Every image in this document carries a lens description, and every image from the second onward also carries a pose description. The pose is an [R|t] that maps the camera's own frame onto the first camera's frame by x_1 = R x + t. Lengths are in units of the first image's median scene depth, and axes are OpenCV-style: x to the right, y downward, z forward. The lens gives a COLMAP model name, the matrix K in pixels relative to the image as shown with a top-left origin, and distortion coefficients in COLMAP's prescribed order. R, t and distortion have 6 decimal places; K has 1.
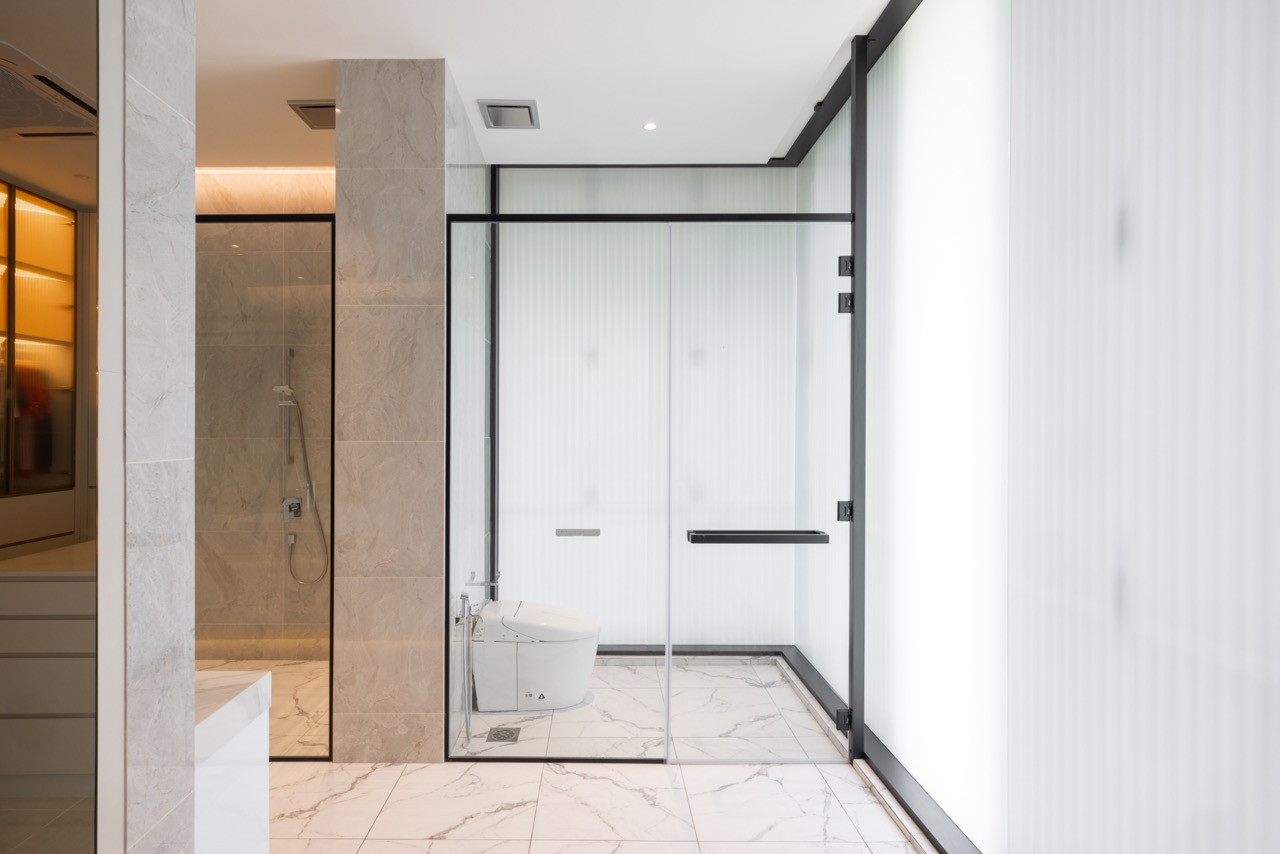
lens RADIAL K [[1211.0, 0, 640.1], [0, 1211.0, 427.5], [0, 0, 1]] dist [0.006948, 0.000000]
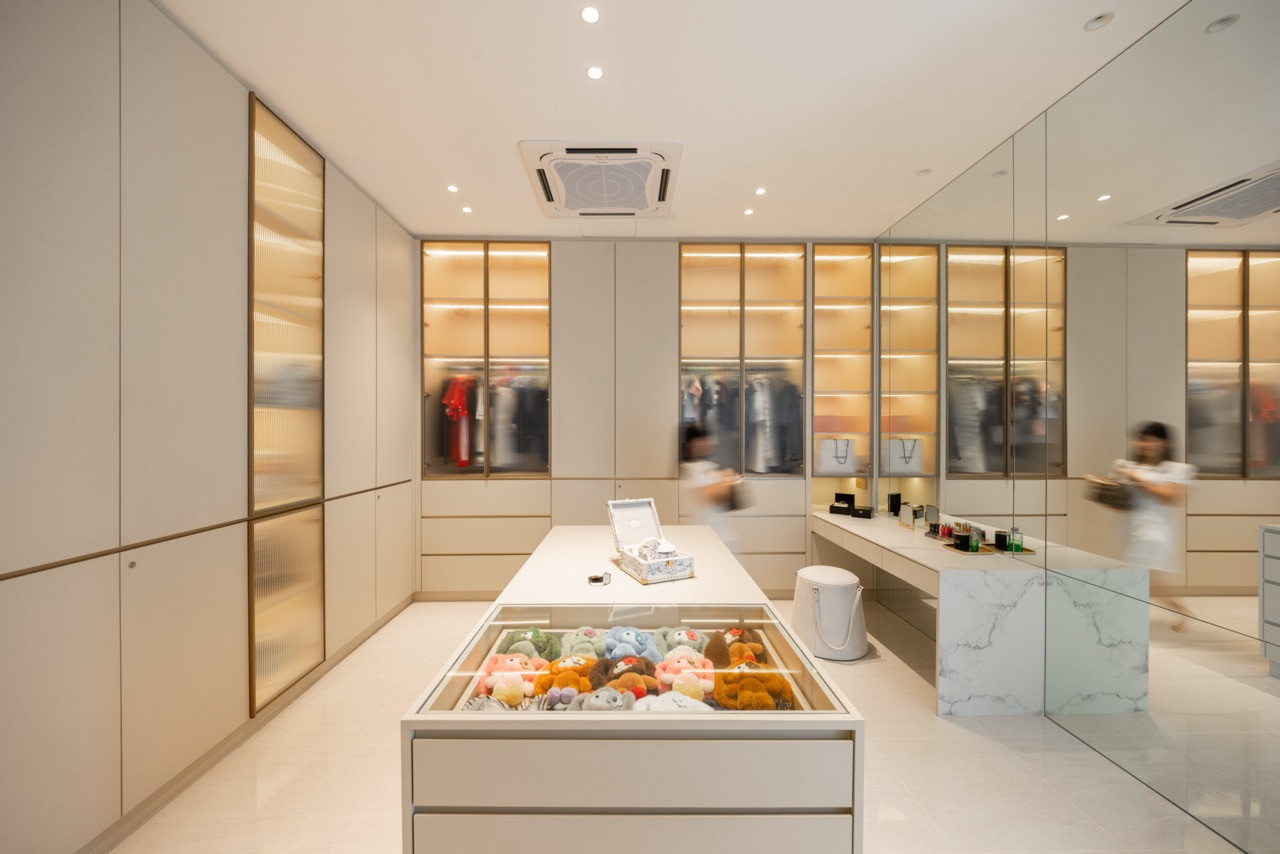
lens RADIAL K [[500.8, 0, 641.5], [0, 500.8, 428.2], [0, 0, 1]] dist [-0.000972, 0.000006]
pose [[0.037334, -0.003401, -0.999297, 0.017203], [-0.000945, 0.999994, -0.003439, 0.002673], [0.999302, 0.001072, 0.037331, 0.557404]]
